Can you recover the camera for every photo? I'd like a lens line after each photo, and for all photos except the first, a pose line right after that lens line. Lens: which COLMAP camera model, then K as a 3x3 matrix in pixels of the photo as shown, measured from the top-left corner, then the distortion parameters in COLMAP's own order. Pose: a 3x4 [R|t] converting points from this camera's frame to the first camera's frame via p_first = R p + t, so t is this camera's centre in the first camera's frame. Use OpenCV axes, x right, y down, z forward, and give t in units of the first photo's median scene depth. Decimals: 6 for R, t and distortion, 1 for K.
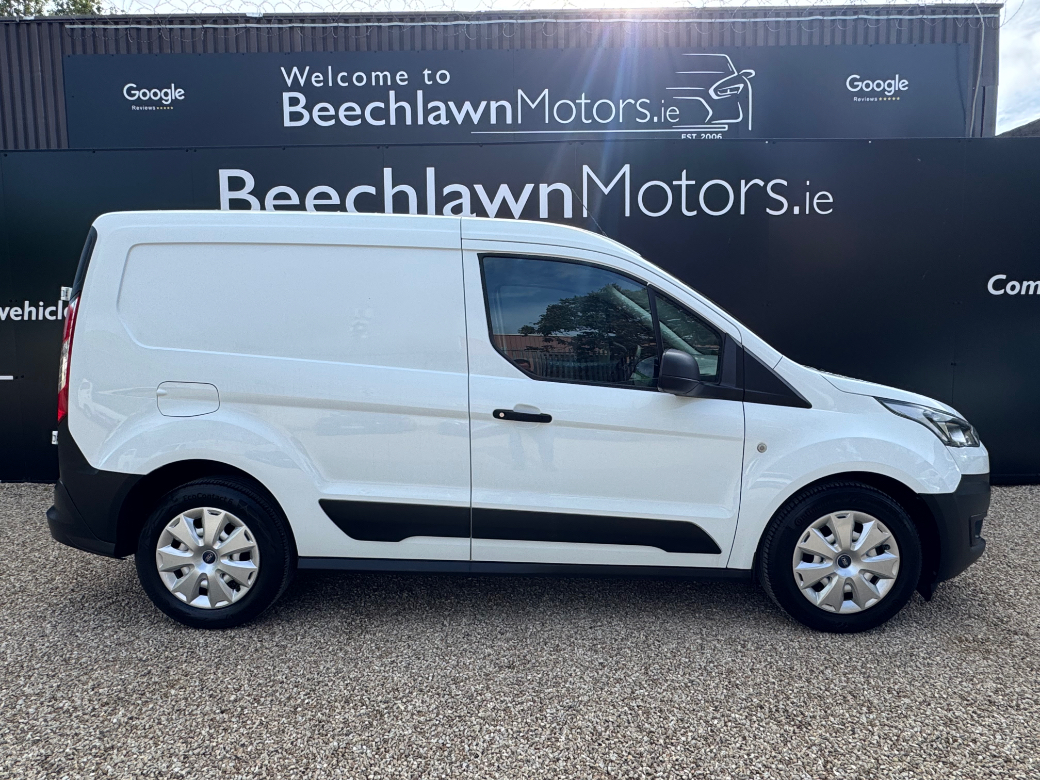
lens RADIAL K [[638.4, 0, 519.1], [0, 638.4, 386.7], [0, 0, 1]] dist [-0.000275, 0.002635]
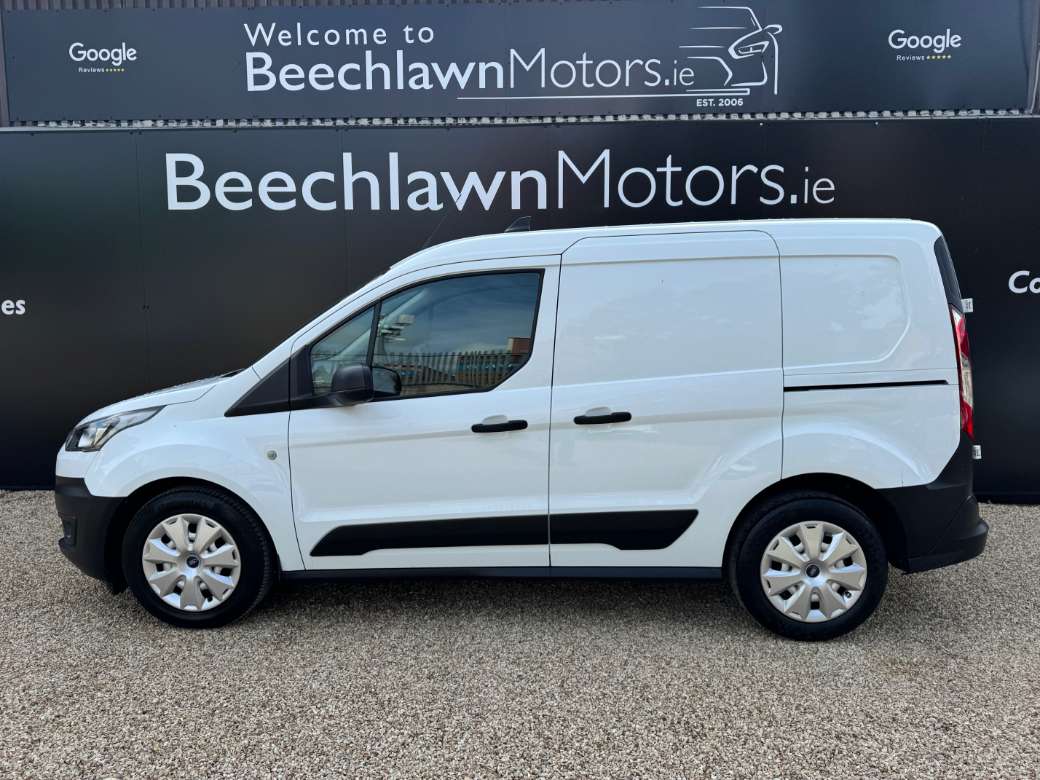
lens RADIAL K [[754.3, 0, 520.0], [0, 754.3, 390.0], [0, 0, 1]] dist [0.029519, -0.023974]
pose [[0.999586, 0.008635, -0.027455, 0.076825], [-0.008200, 0.999839, 0.015933, -0.019326], [0.027588, -0.015701, 0.999496, -0.094076]]
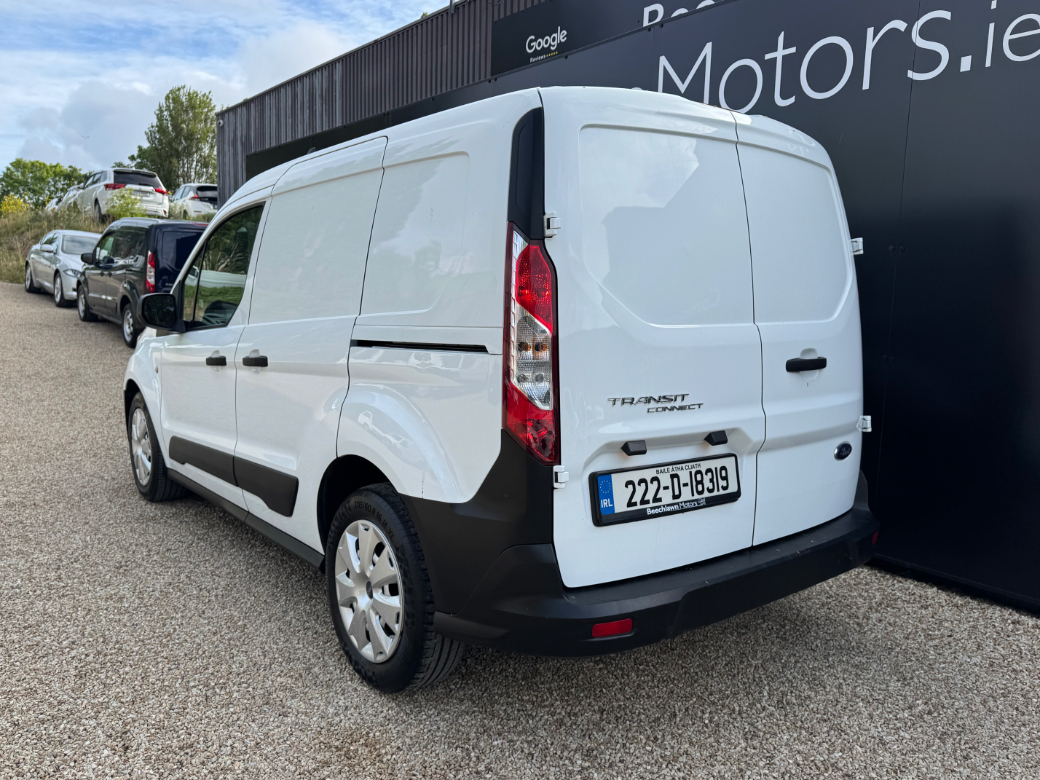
lens RADIAL K [[811.4, 0, 517.5], [0, 811.4, 391.3], [0, 0, 1]] dist [0.009480, -0.010872]
pose [[0.633188, 0.117060, -0.765095, 0.745521], [-0.085198, 0.993031, 0.081425, -0.031849], [0.769295, 0.013627, 0.638749, 0.292810]]
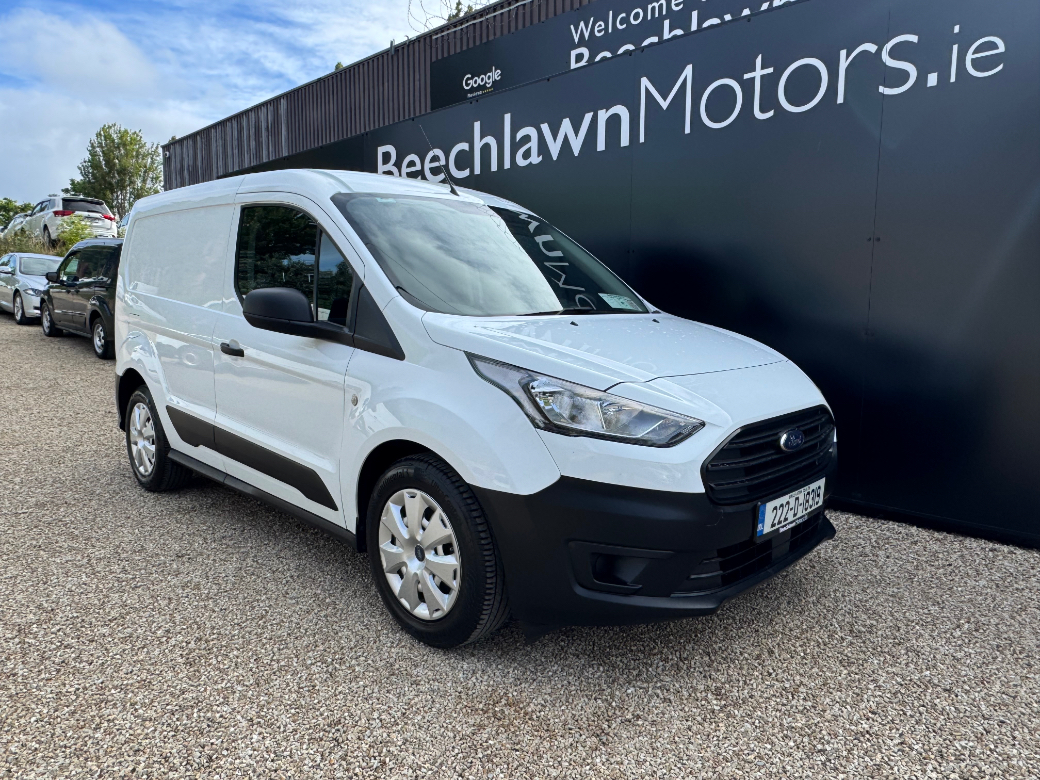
lens RADIAL K [[692.9, 0, 518.9], [0, 692.9, 396.4], [0, 0, 1]] dist [-0.010353, 0.007150]
pose [[0.732380, 0.097129, -0.673933, 0.622403], [-0.059035, 0.995104, 0.079262, -0.000792], [0.678332, -0.018265, 0.734528, 0.232490]]
